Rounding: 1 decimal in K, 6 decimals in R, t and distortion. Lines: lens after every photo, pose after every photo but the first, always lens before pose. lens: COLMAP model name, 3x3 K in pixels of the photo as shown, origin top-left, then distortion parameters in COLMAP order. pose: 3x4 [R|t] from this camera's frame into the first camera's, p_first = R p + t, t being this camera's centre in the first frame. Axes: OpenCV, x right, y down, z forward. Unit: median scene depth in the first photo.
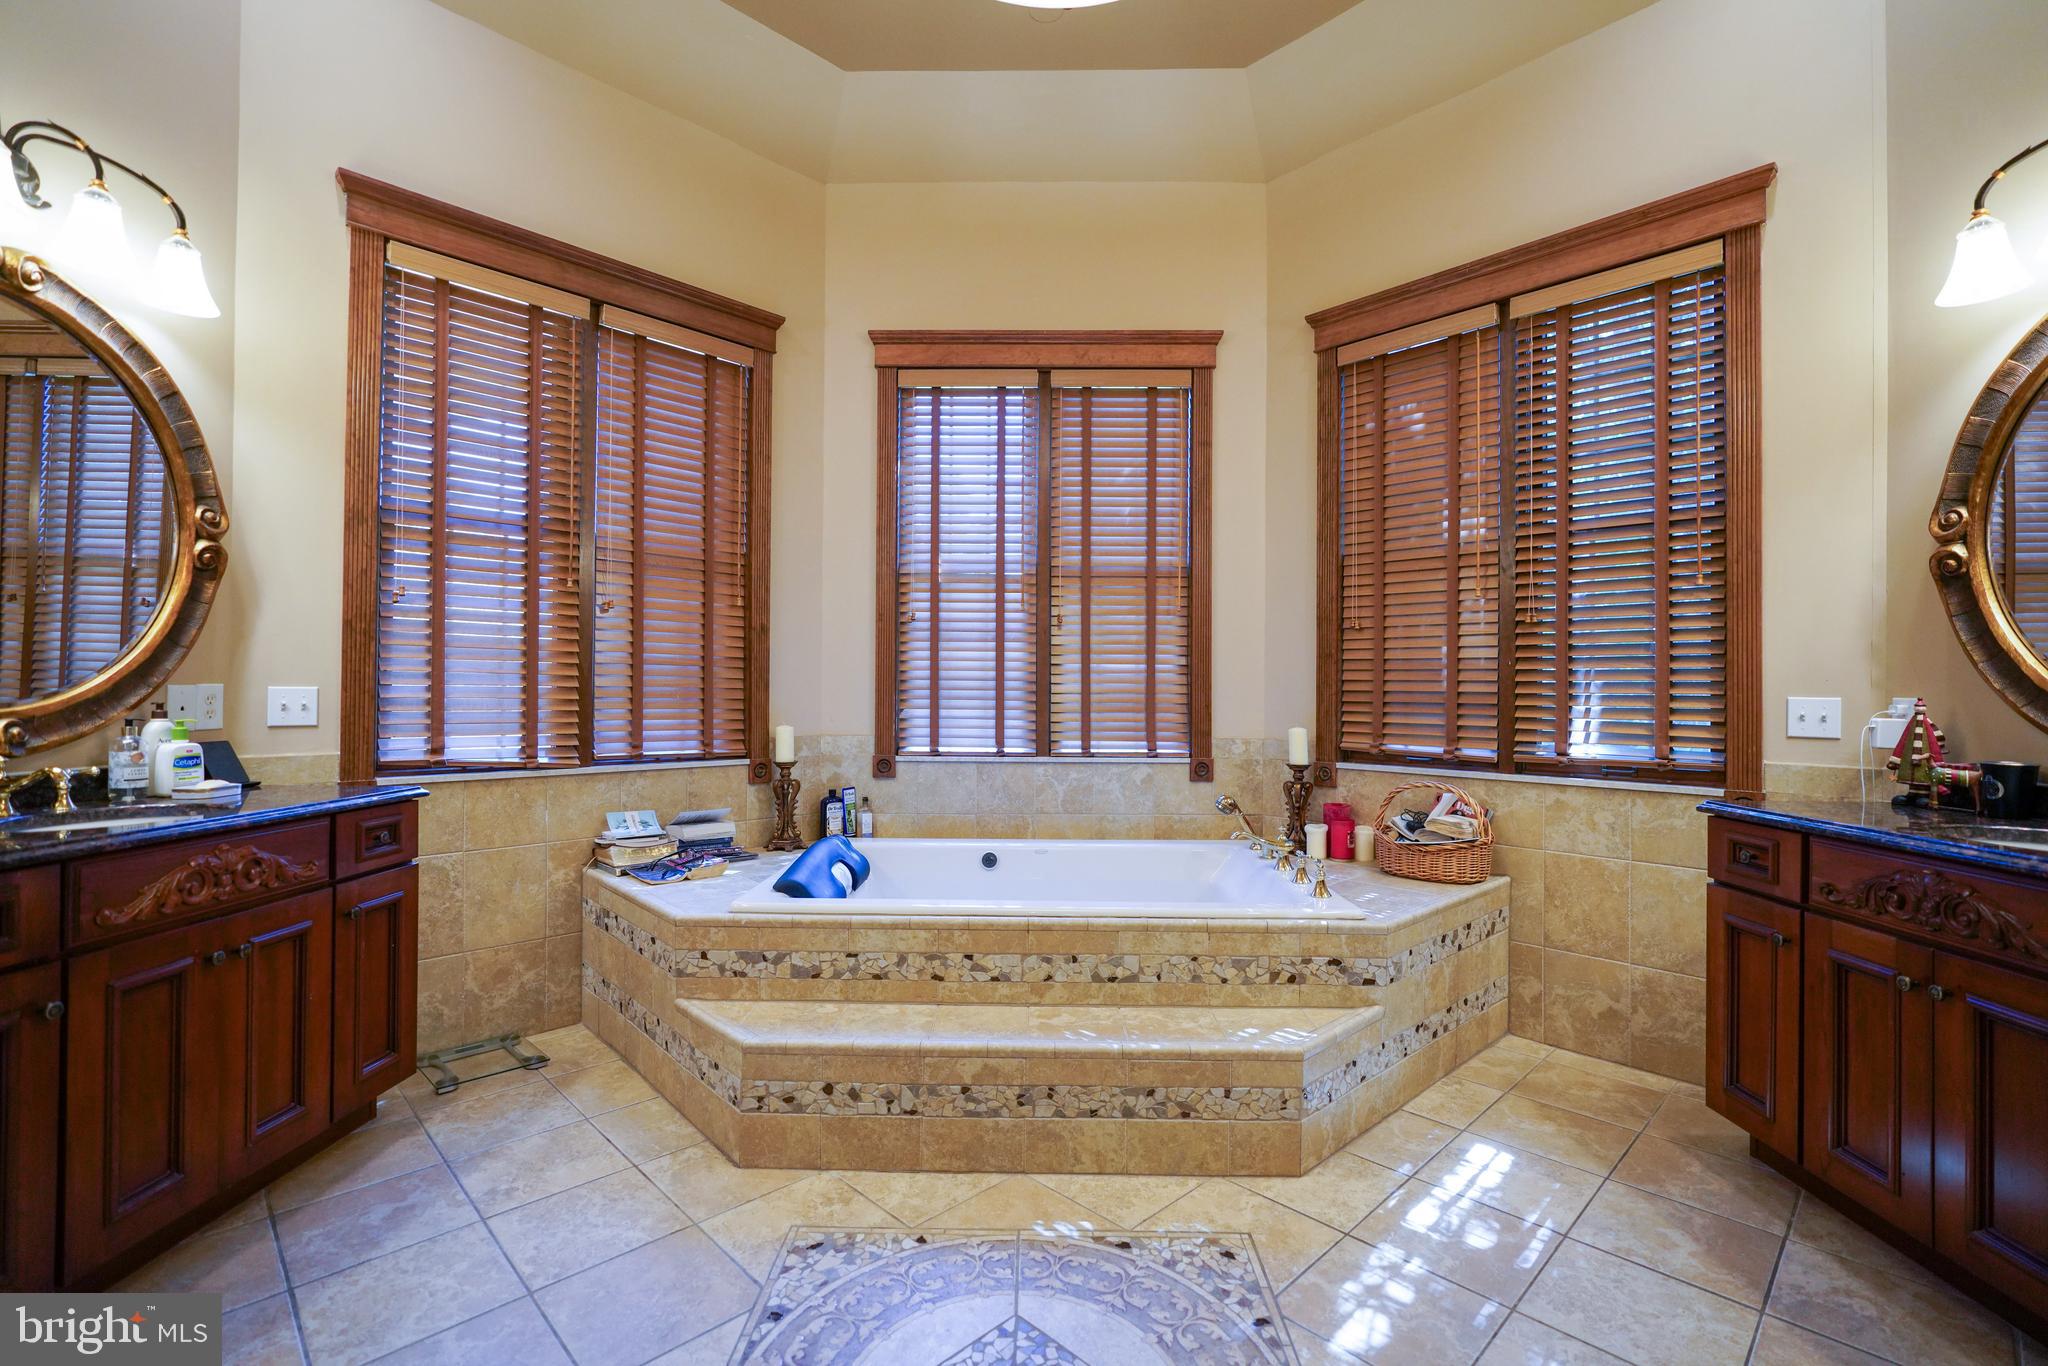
lens RADIAL K [[917.3, 0, 1018.2], [0, 917.3, 684.1], [0, 0, 1]] dist [-0.012822, 0.006110]
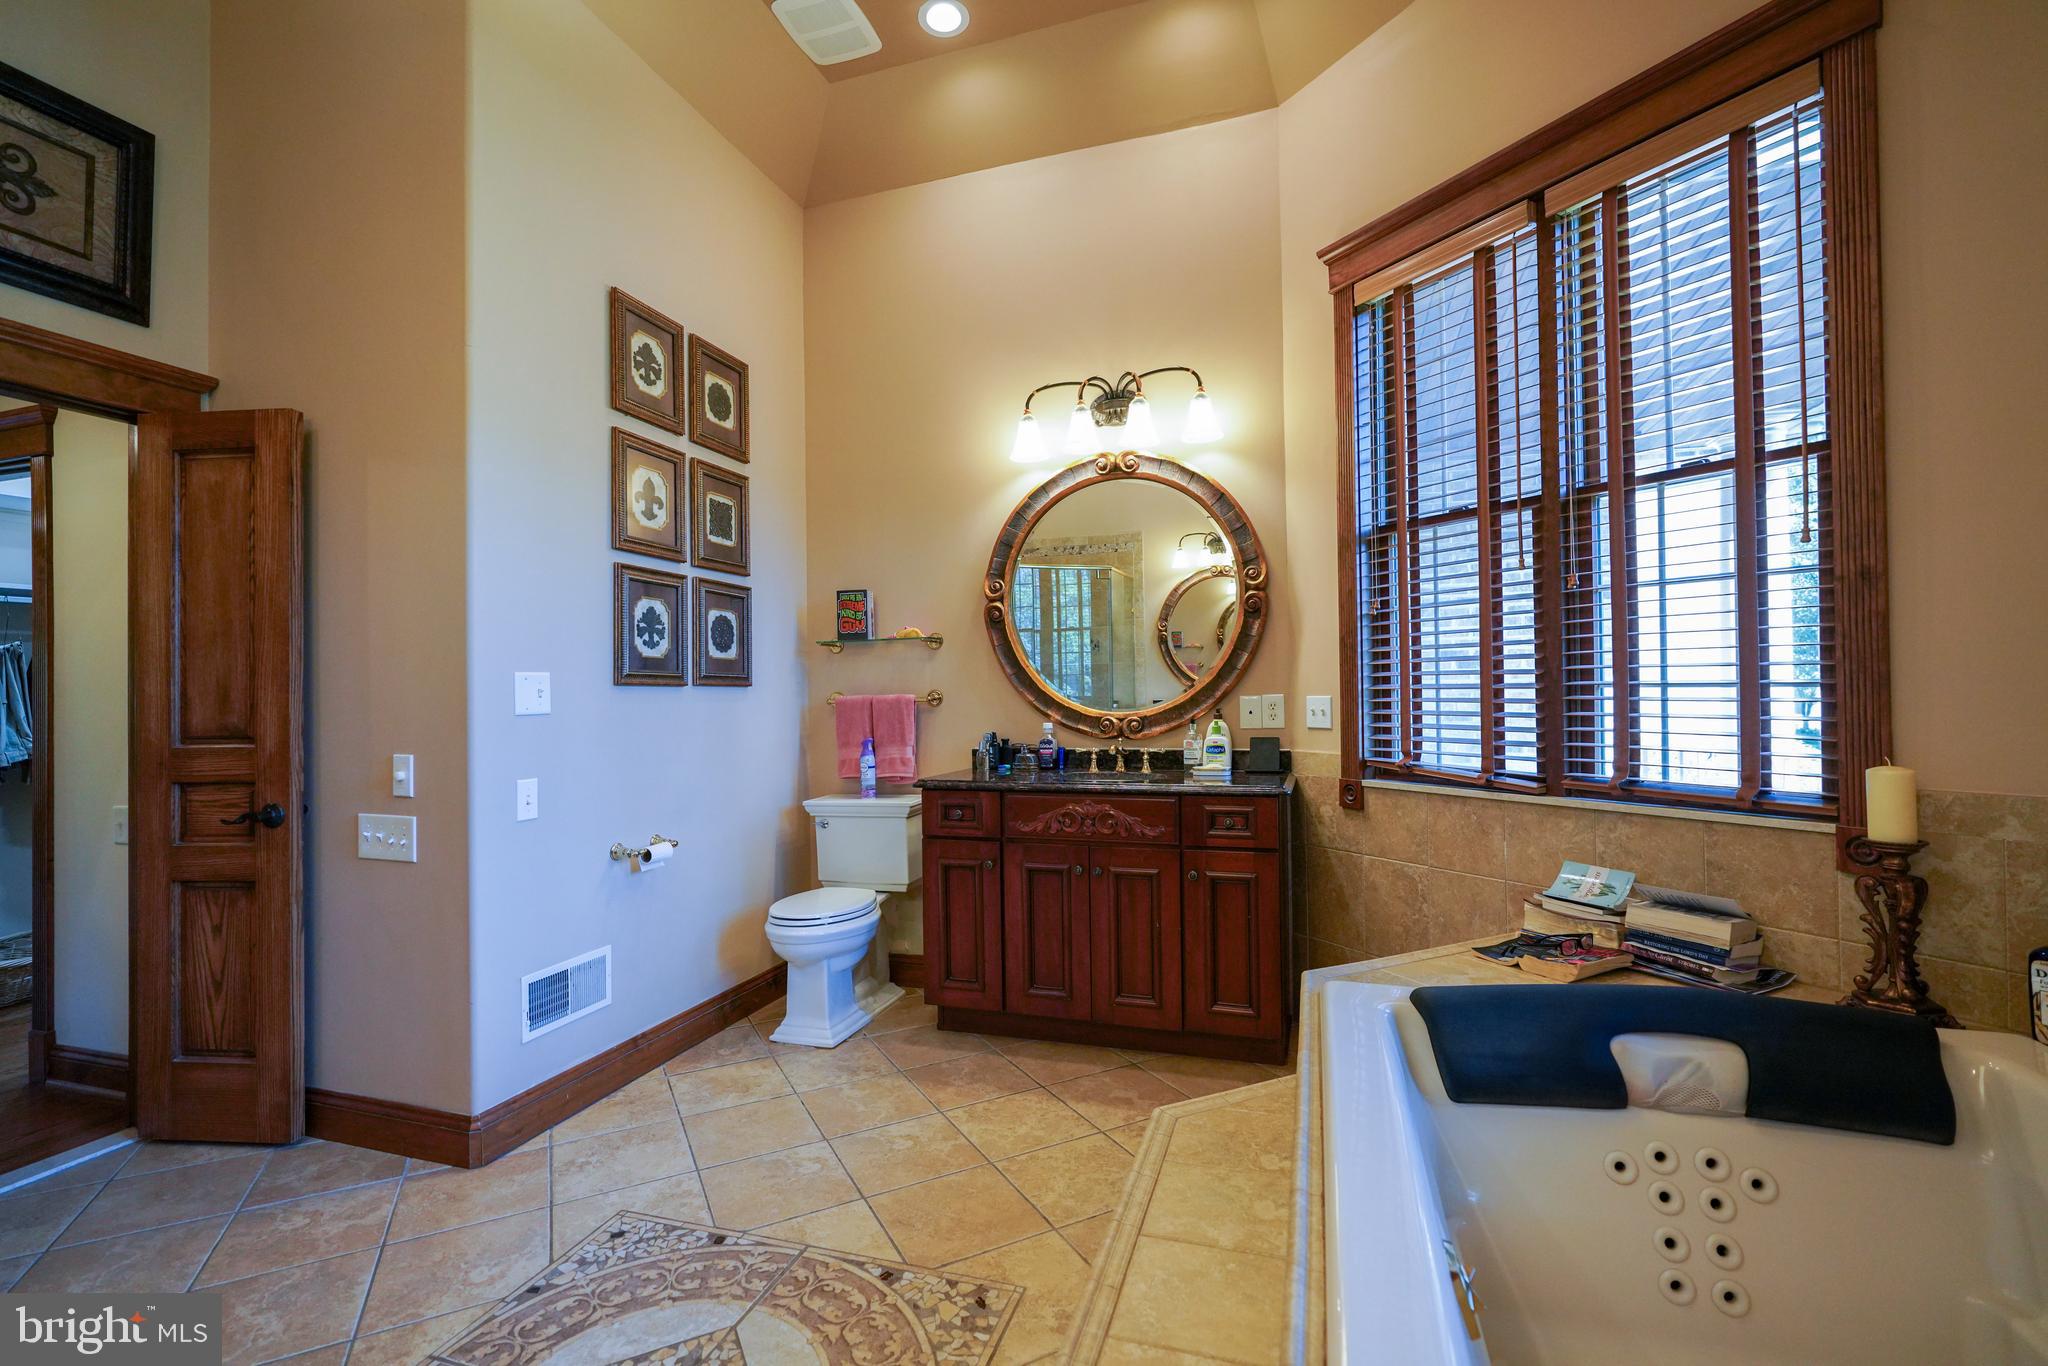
lens RADIAL K [[917.3, 0, 1017.8], [0, 917.3, 684.6], [0, 0, 1]] dist [-0.012822, 0.006110]
pose [[-0.296011, -0.010289, -0.955129, 0.593088], [0.019817, 0.999661, -0.016910, 0.000412], [0.954979, -0.023933, -0.295706, 1.184905]]
